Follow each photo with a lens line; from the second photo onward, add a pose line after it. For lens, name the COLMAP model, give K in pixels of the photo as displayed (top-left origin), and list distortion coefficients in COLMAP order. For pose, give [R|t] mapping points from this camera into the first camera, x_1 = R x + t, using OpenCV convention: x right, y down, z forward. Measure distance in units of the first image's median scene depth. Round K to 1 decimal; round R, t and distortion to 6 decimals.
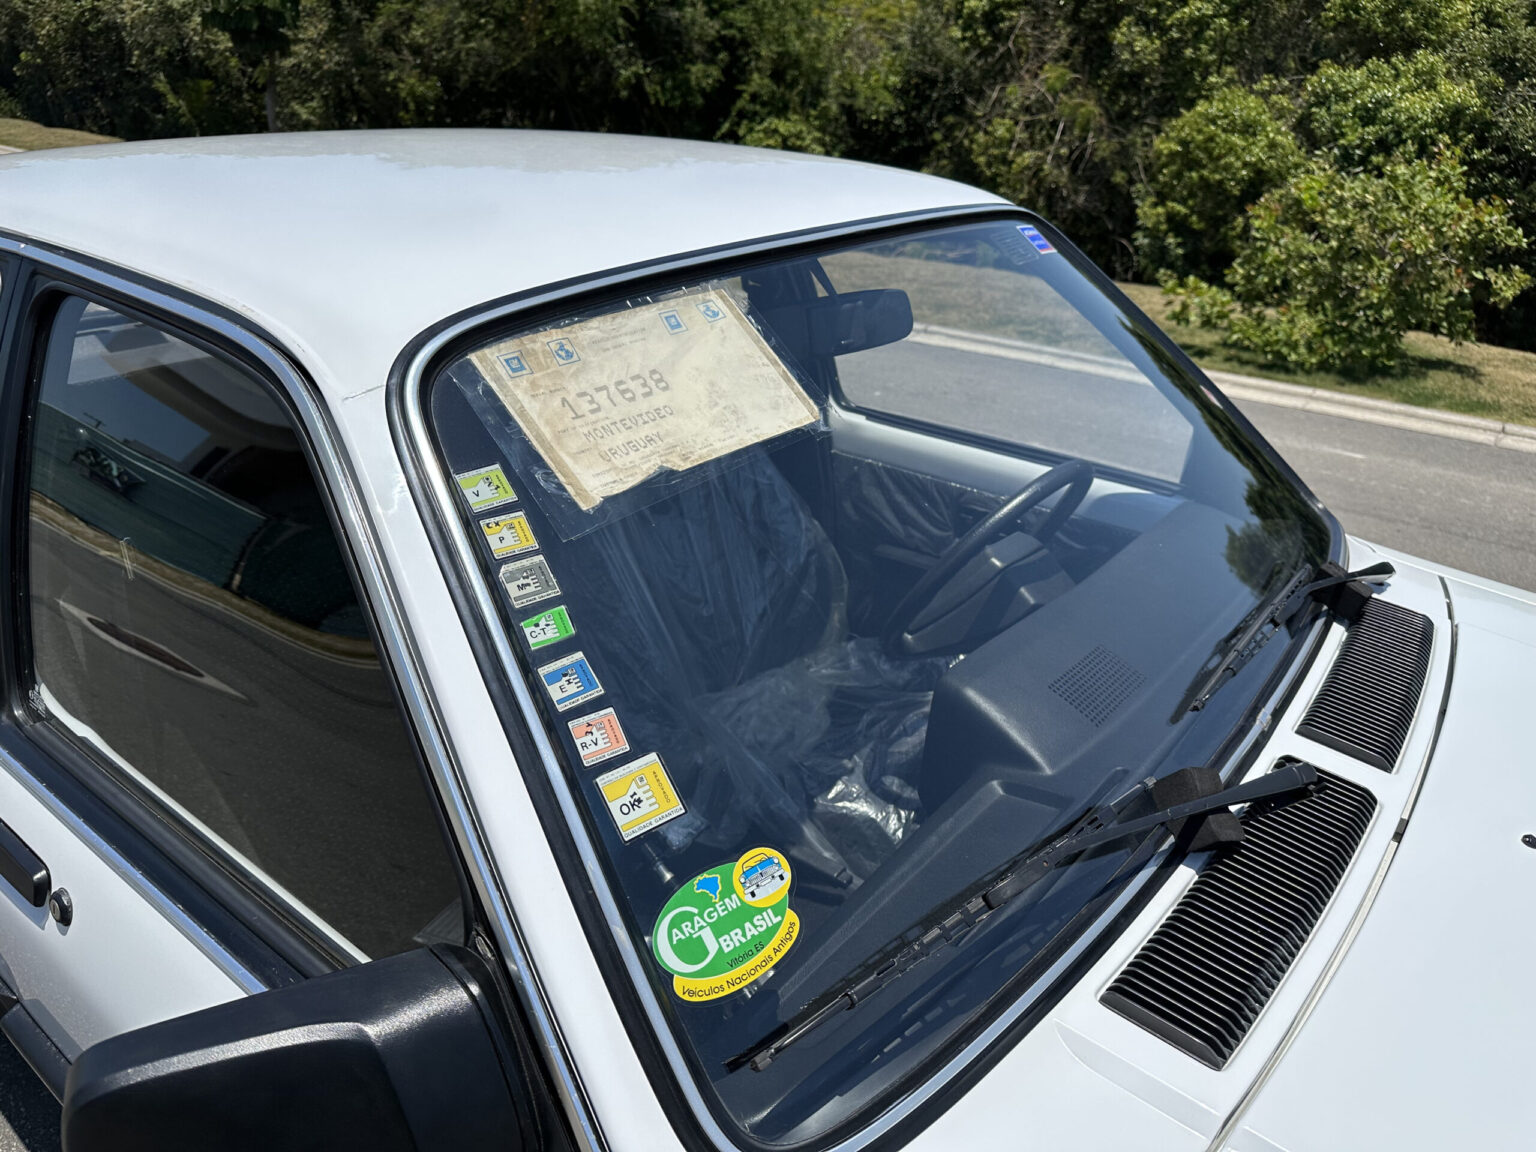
lens RADIAL K [[1092.4, 0, 788.5], [0, 1092.4, 583.5], [0, 0, 1]] dist [0.029573, -0.042236]
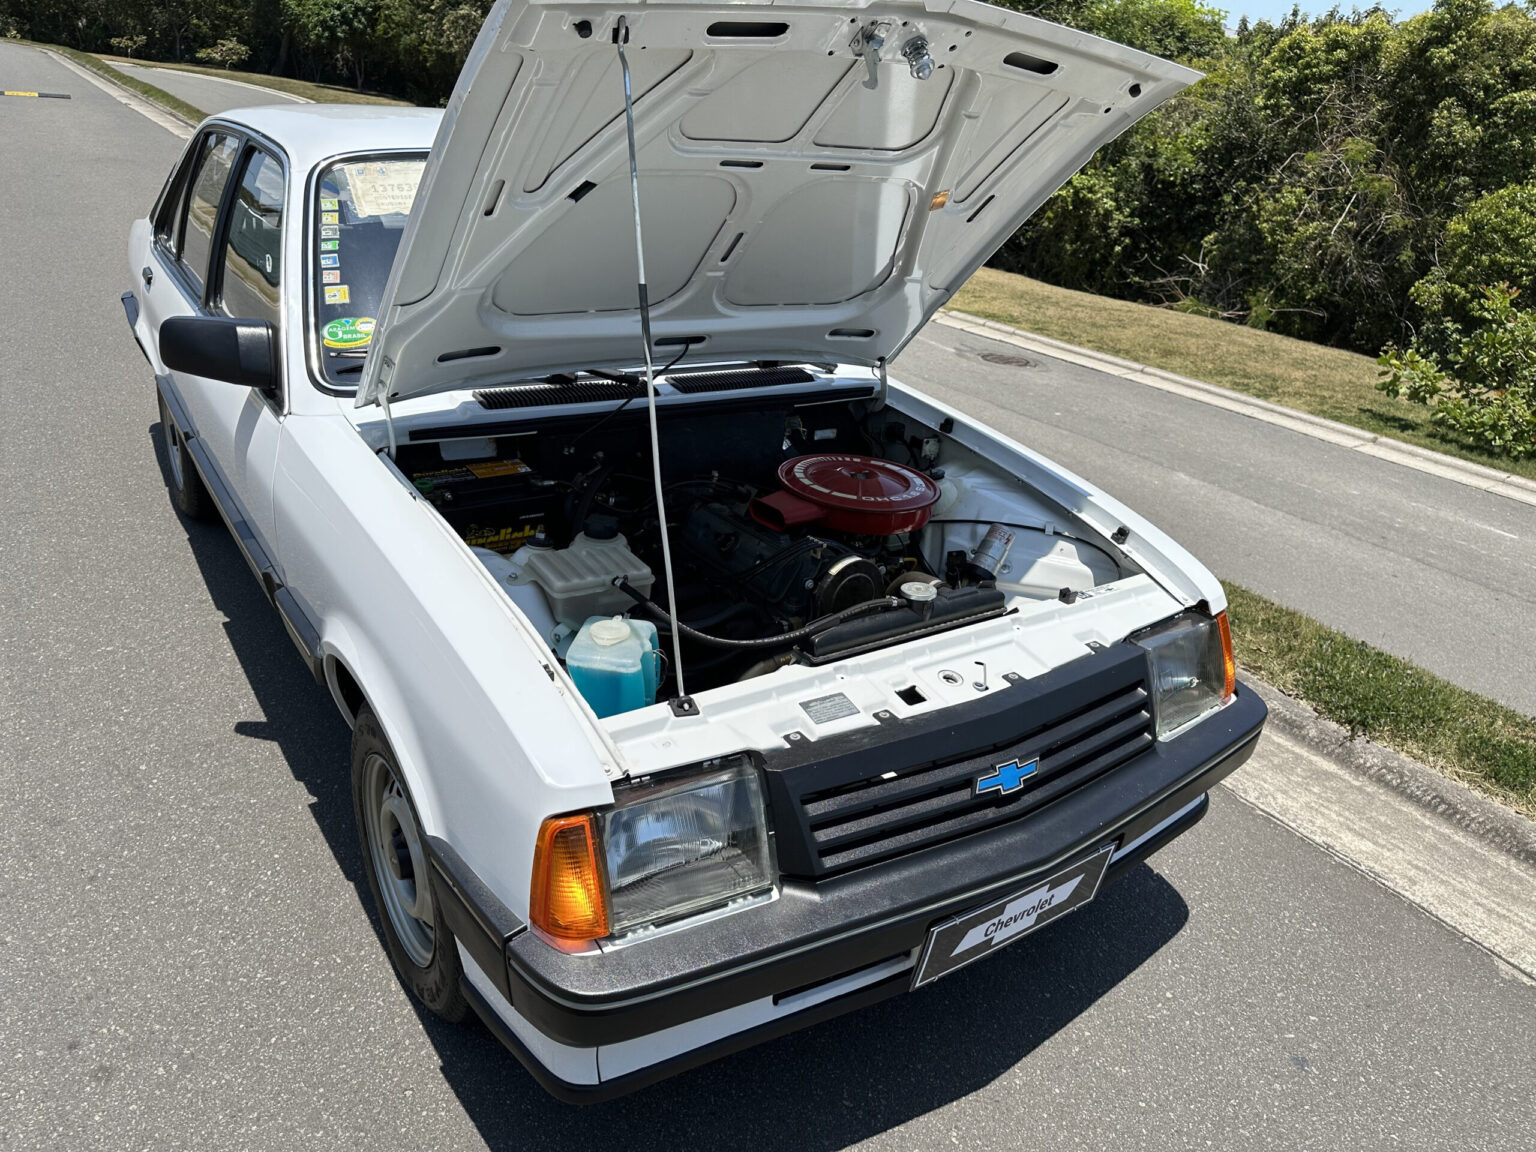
lens RADIAL K [[1092.4, 0, 767.4], [0, 1092.4, 582.7], [0, 0, 1]] dist [0.029573, -0.042236]
pose [[0.943119, 0.181282, -0.278683, 0.887688], [-0.191893, 0.981354, -0.011039, 0.345713], [0.271485, 0.063888, 0.960320, -0.710254]]
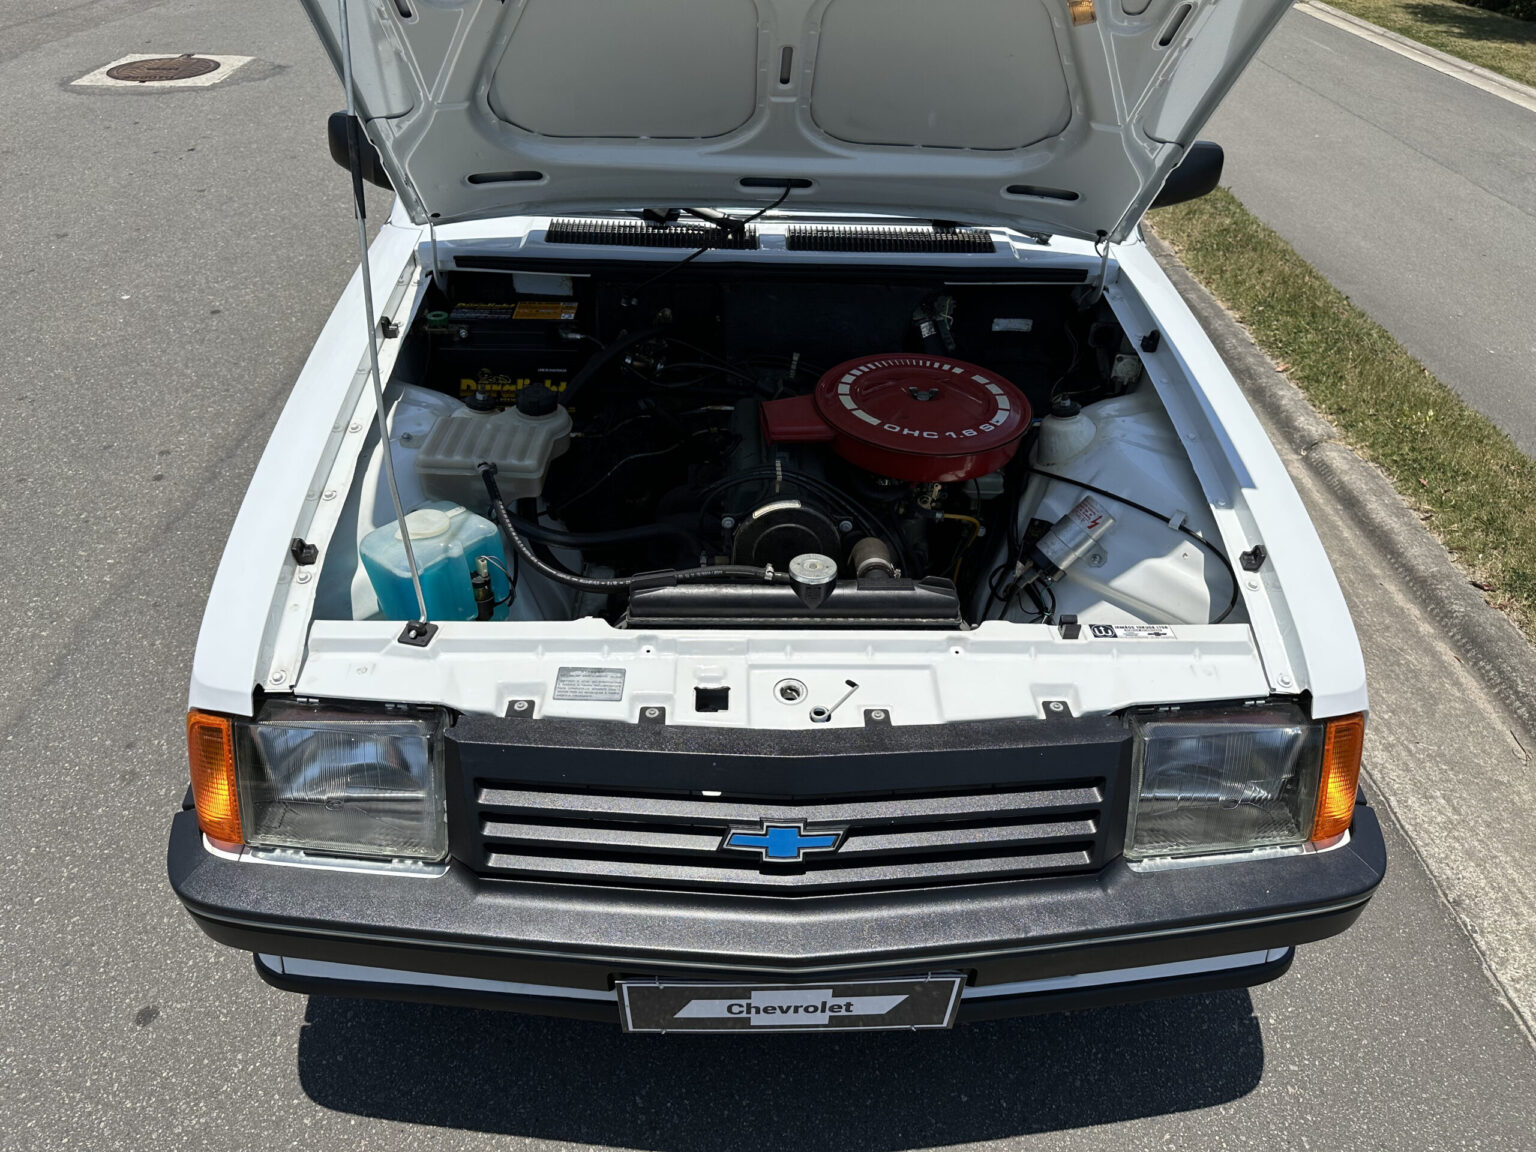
lens RADIAL K [[1092.4, 0, 757.8], [0, 1092.4, 594.6], [0, 0, 1]] dist [0.029573, -0.042236]
pose [[0.618844, 0.460695, -0.636233, 1.236848], [-0.353064, 0.886664, 0.298618, 0.097783], [0.701696, 0.039833, 0.711362, -0.230061]]
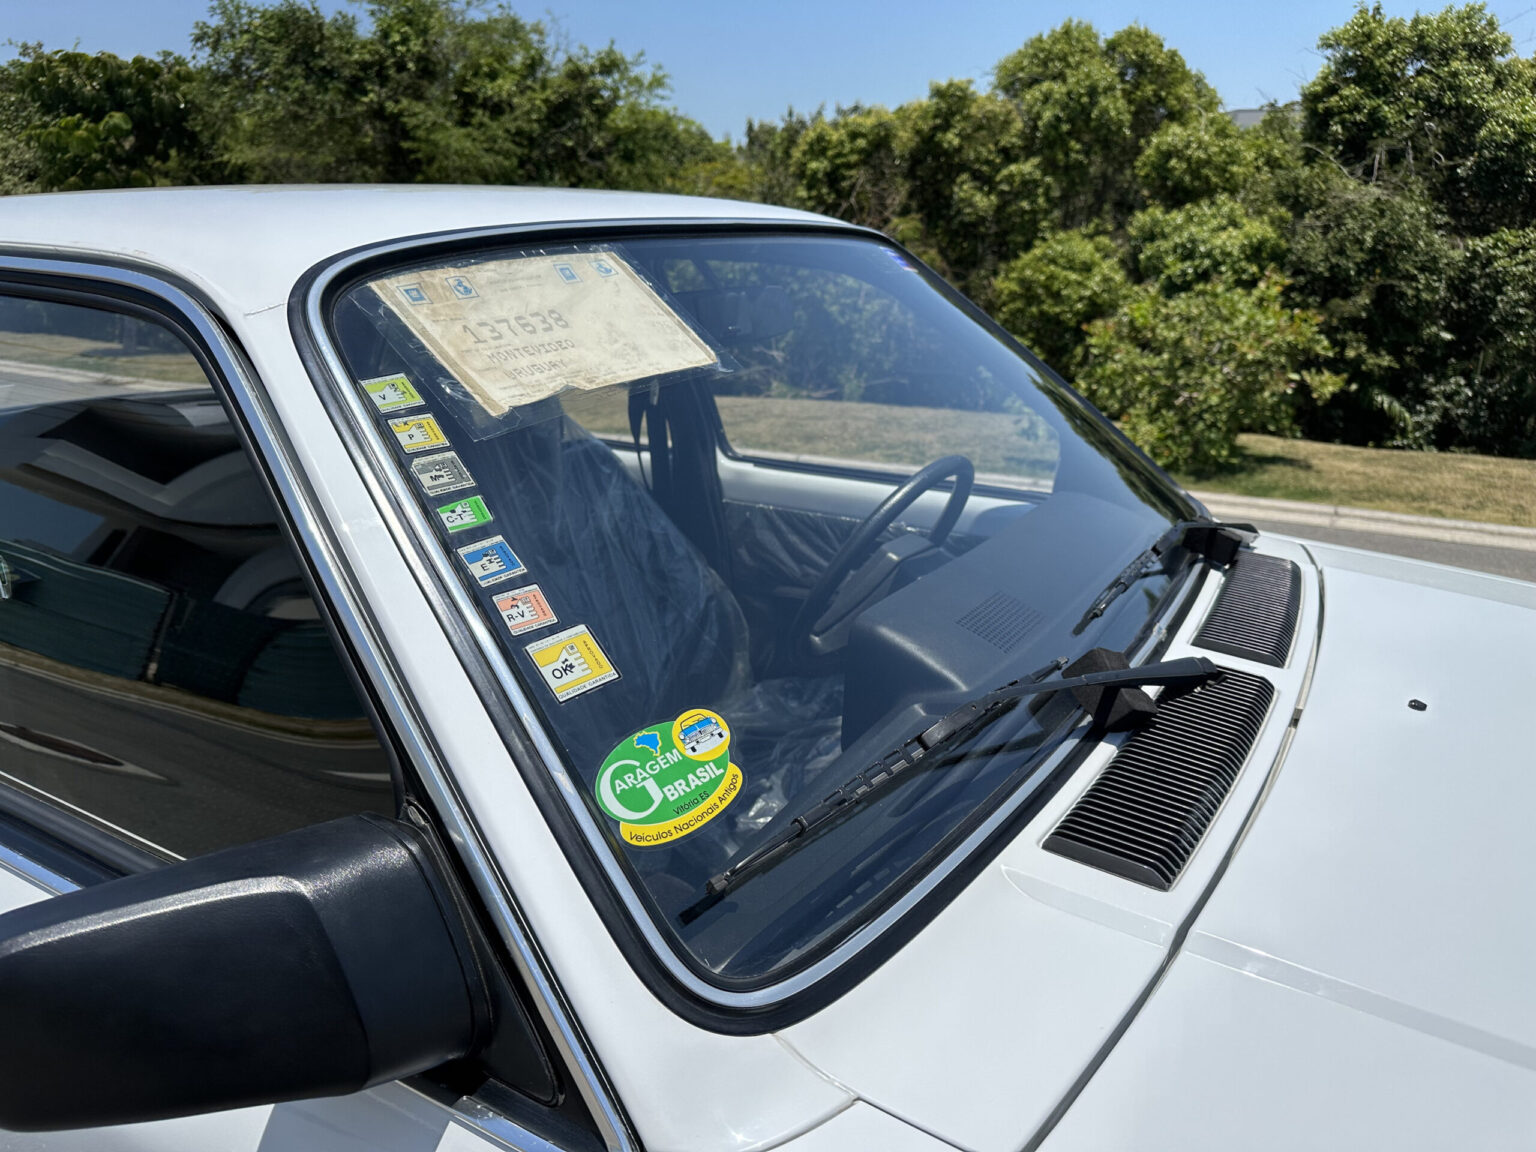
lens RADIAL K [[1092.4, 0, 798.5], [0, 1092.4, 591.0], [0, 0, 1]] dist [0.029573, -0.042236]
pose [[0.990555, -0.074211, 0.115294, -0.017657], [0.088170, 0.988715, -0.121112, 0.114971], [-0.105005, 0.130133, 0.985920, -0.002156]]
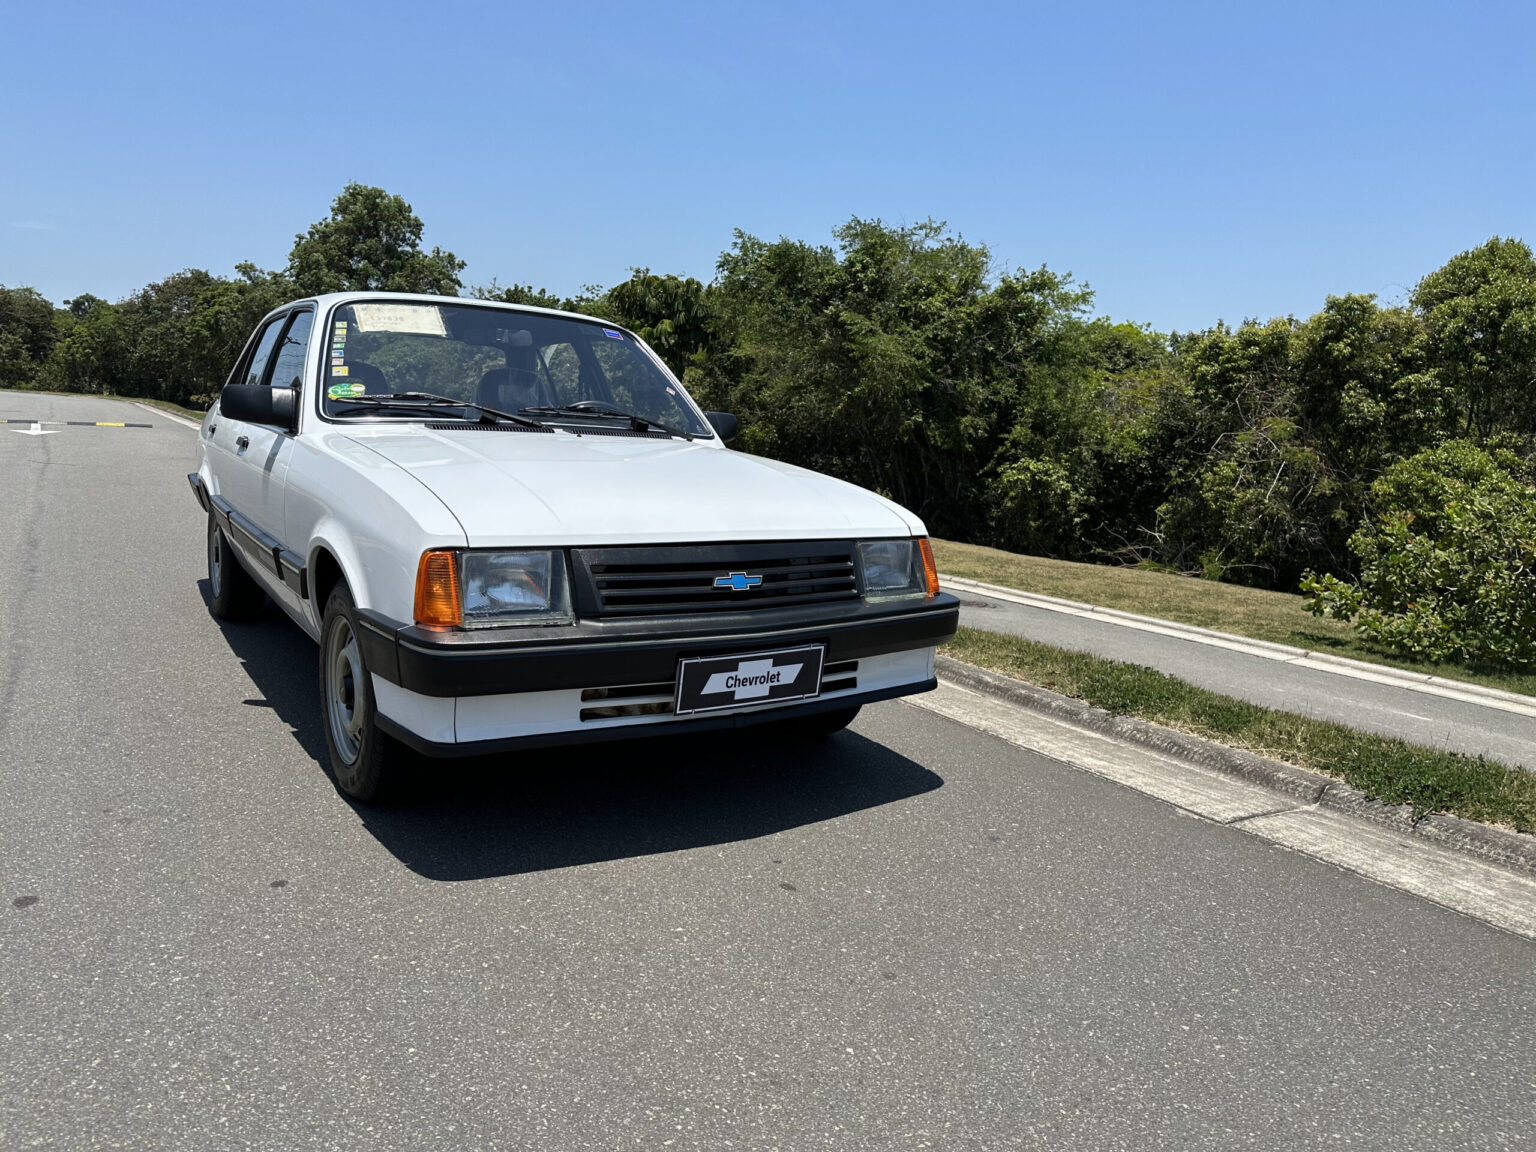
lens RADIAL K [[1092.4, 0, 760.4], [0, 1092.4, 588.2], [0, 0, 1]] dist [0.029573, -0.042236]
pose [[0.937651, 0.069079, -0.340646, 1.409269], [-0.170623, 0.945321, -0.277951, 0.904458], [0.302819, 0.318742, 0.898167, -1.052952]]
